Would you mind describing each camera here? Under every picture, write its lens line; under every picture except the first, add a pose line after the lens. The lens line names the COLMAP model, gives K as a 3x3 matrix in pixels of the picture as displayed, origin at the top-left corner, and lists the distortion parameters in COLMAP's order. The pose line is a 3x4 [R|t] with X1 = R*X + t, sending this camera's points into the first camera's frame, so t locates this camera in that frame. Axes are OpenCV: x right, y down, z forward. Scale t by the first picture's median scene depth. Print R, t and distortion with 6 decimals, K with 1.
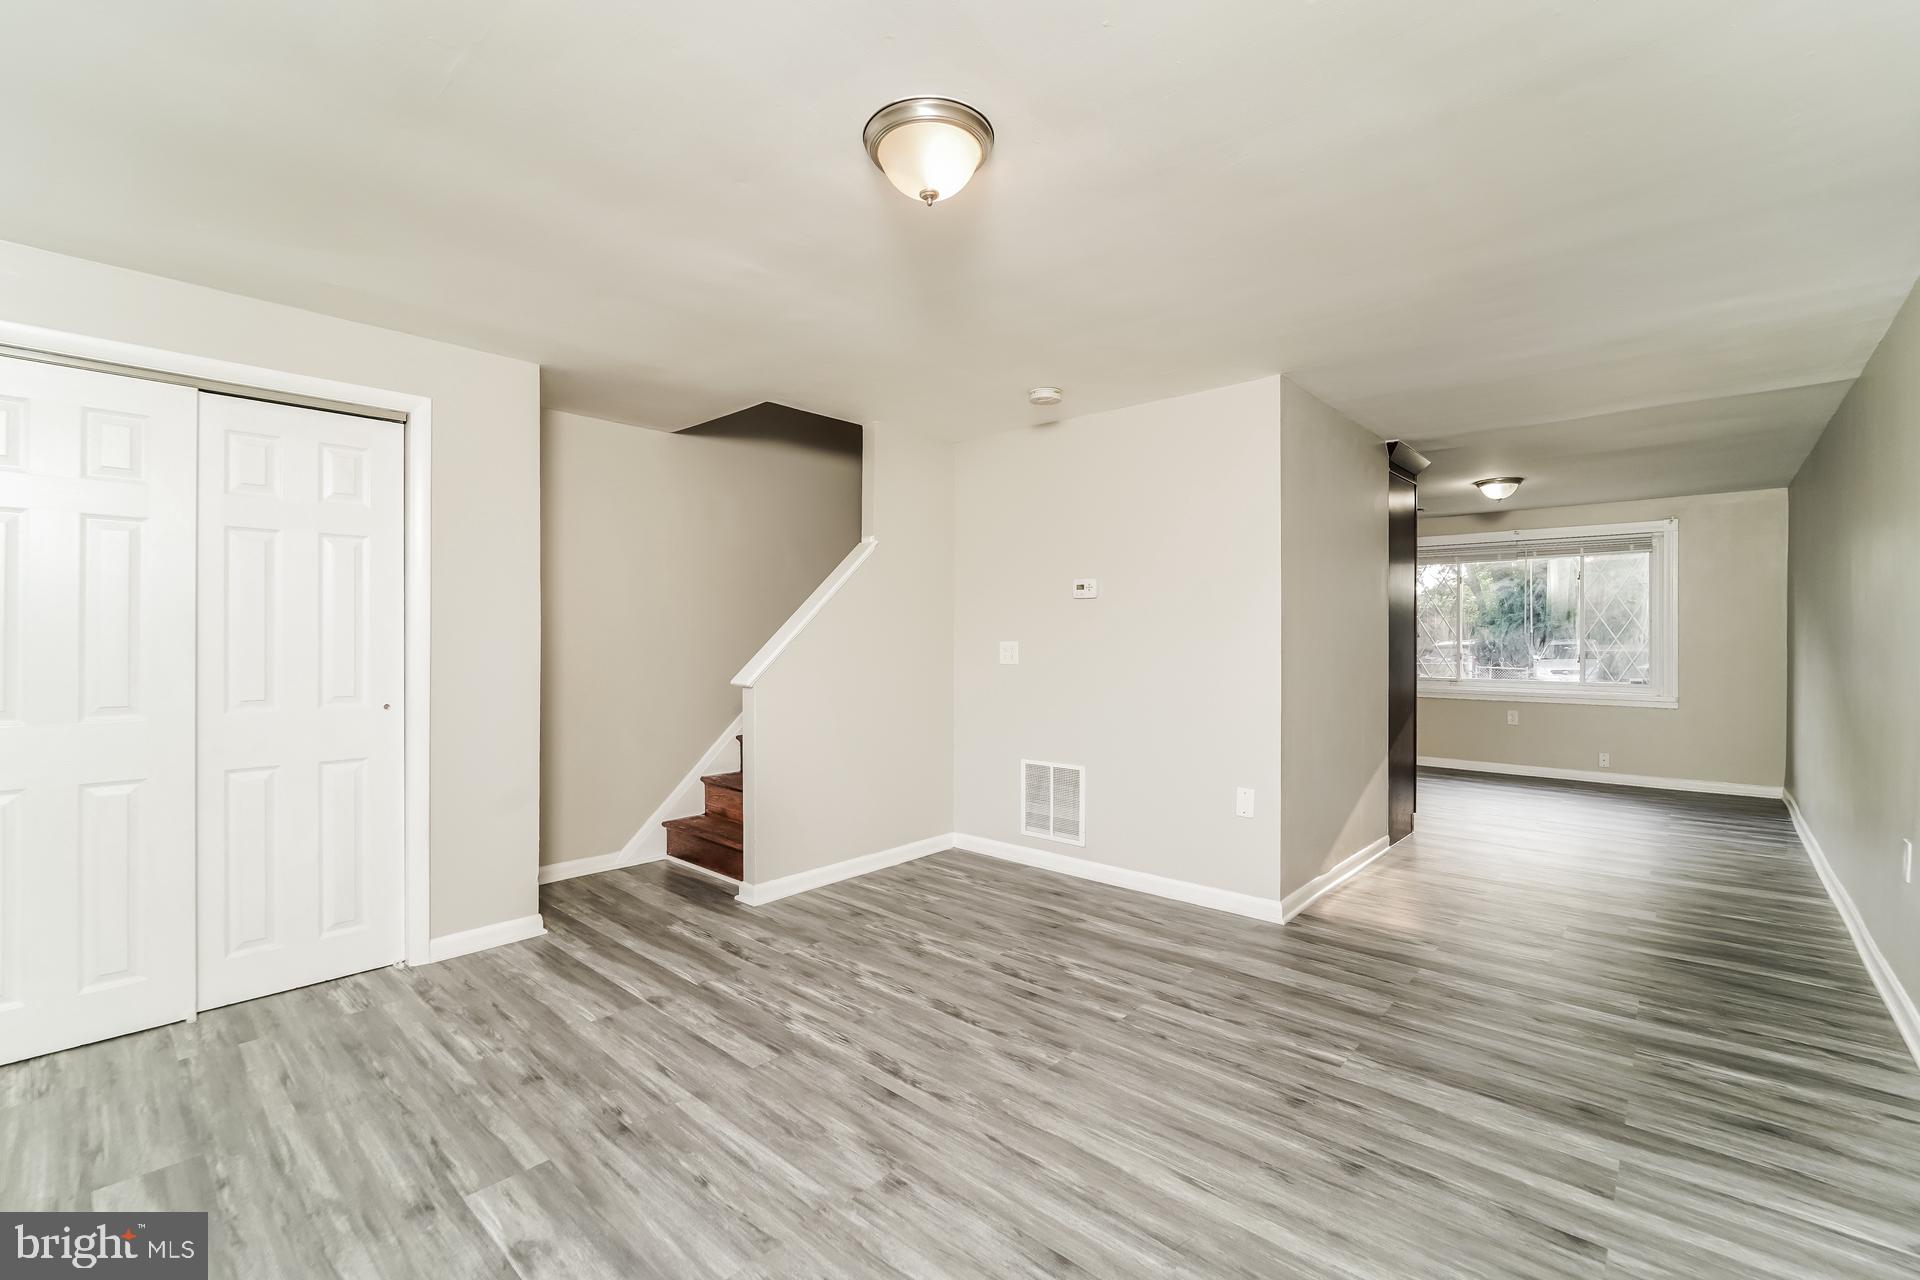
lens RADIAL K [[824.5, 0, 960.0], [0, 824.5, 640.0], [0, 0, 1]] dist [0.000894, 0.000038]
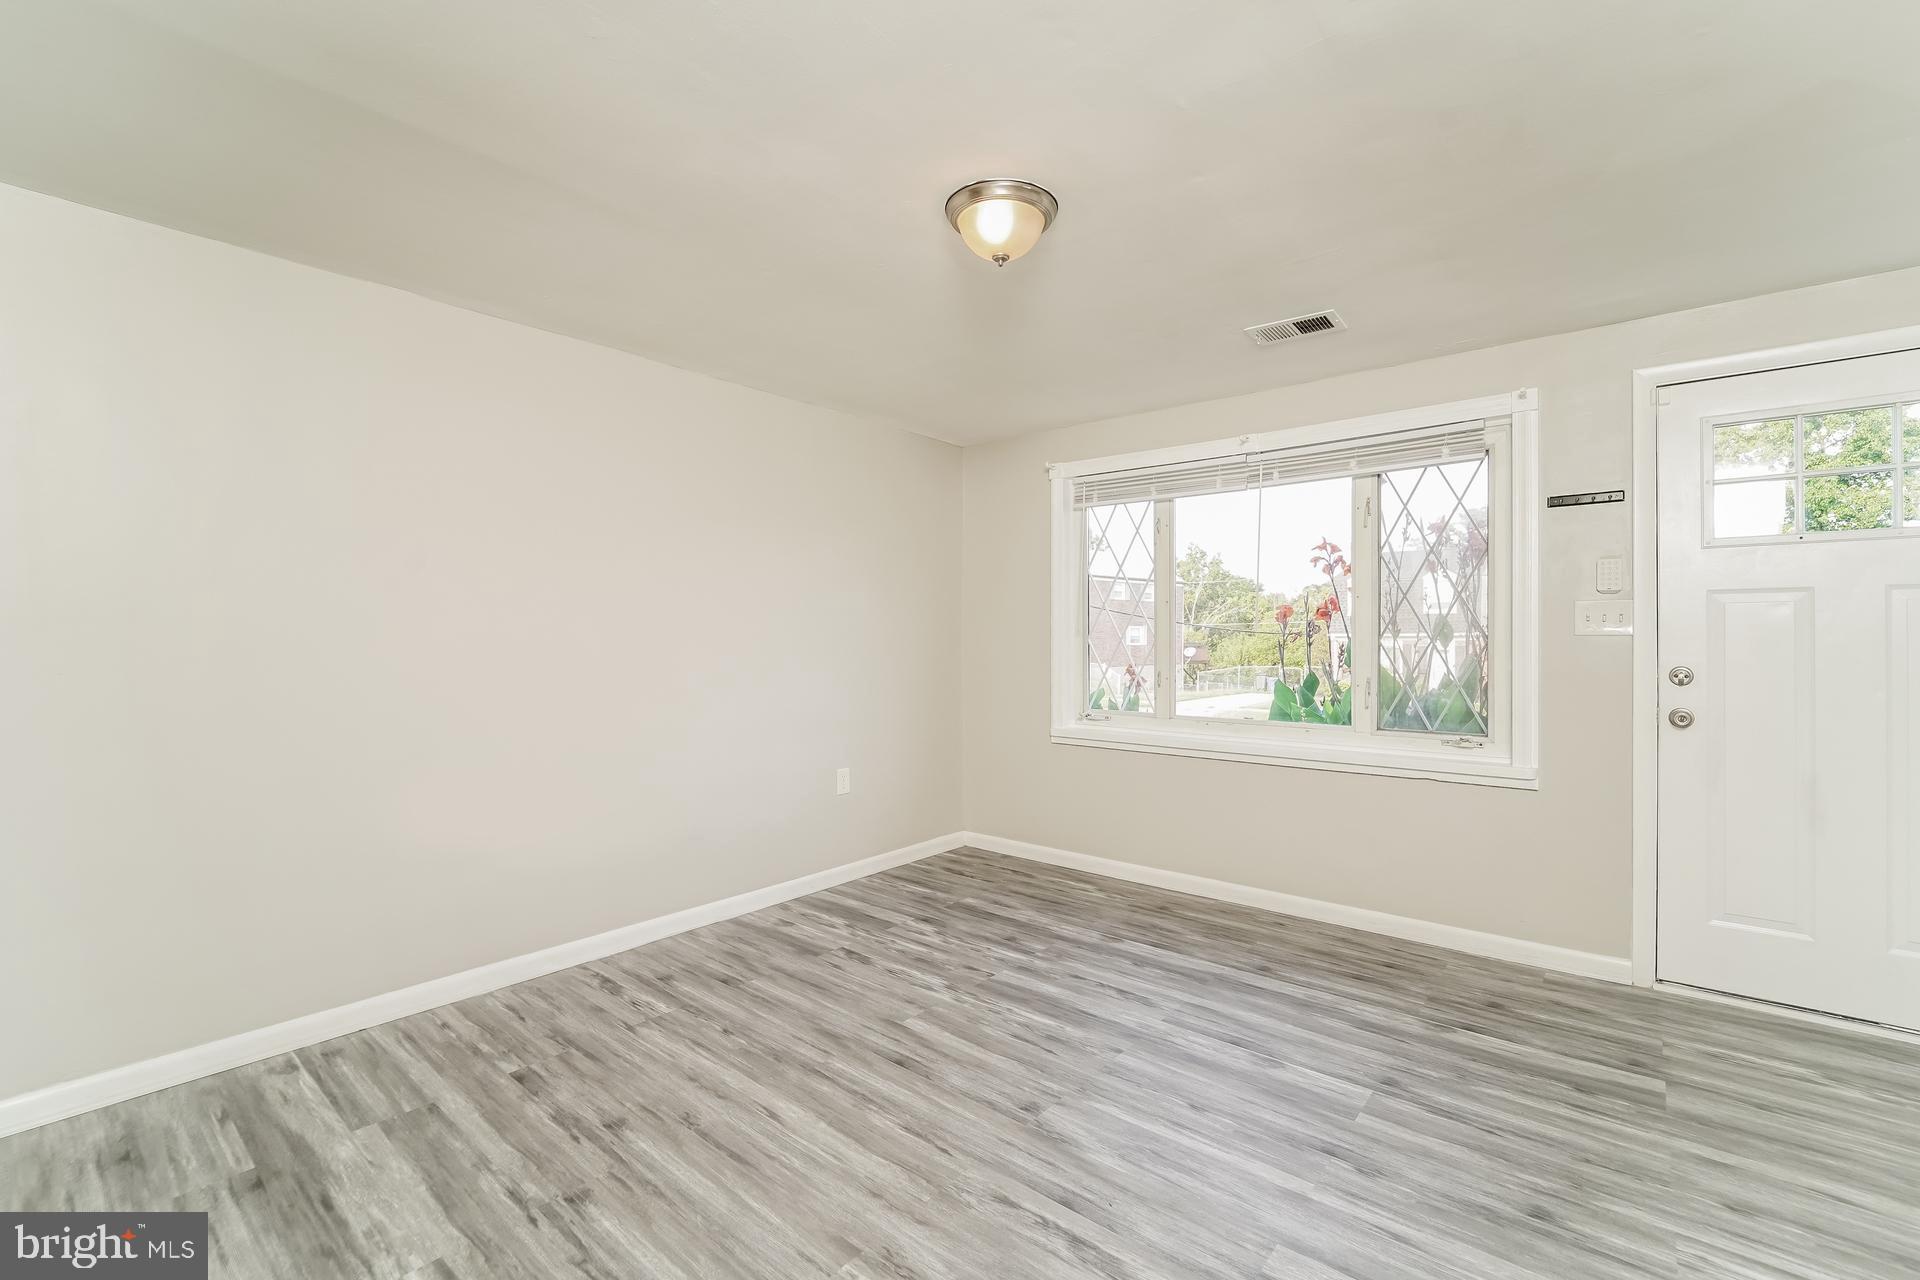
lens RADIAL K [[824.5, 0, 960.0], [0, 824.5, 640.0], [0, 0, 1]] dist [0.000894, 0.000038]
pose [[-0.999393, -0.001233, -0.034815, 0.056924], [-0.001541, 0.999960, 0.008820, -0.009916], [0.034802, 0.008869, -0.999355, 2.013215]]
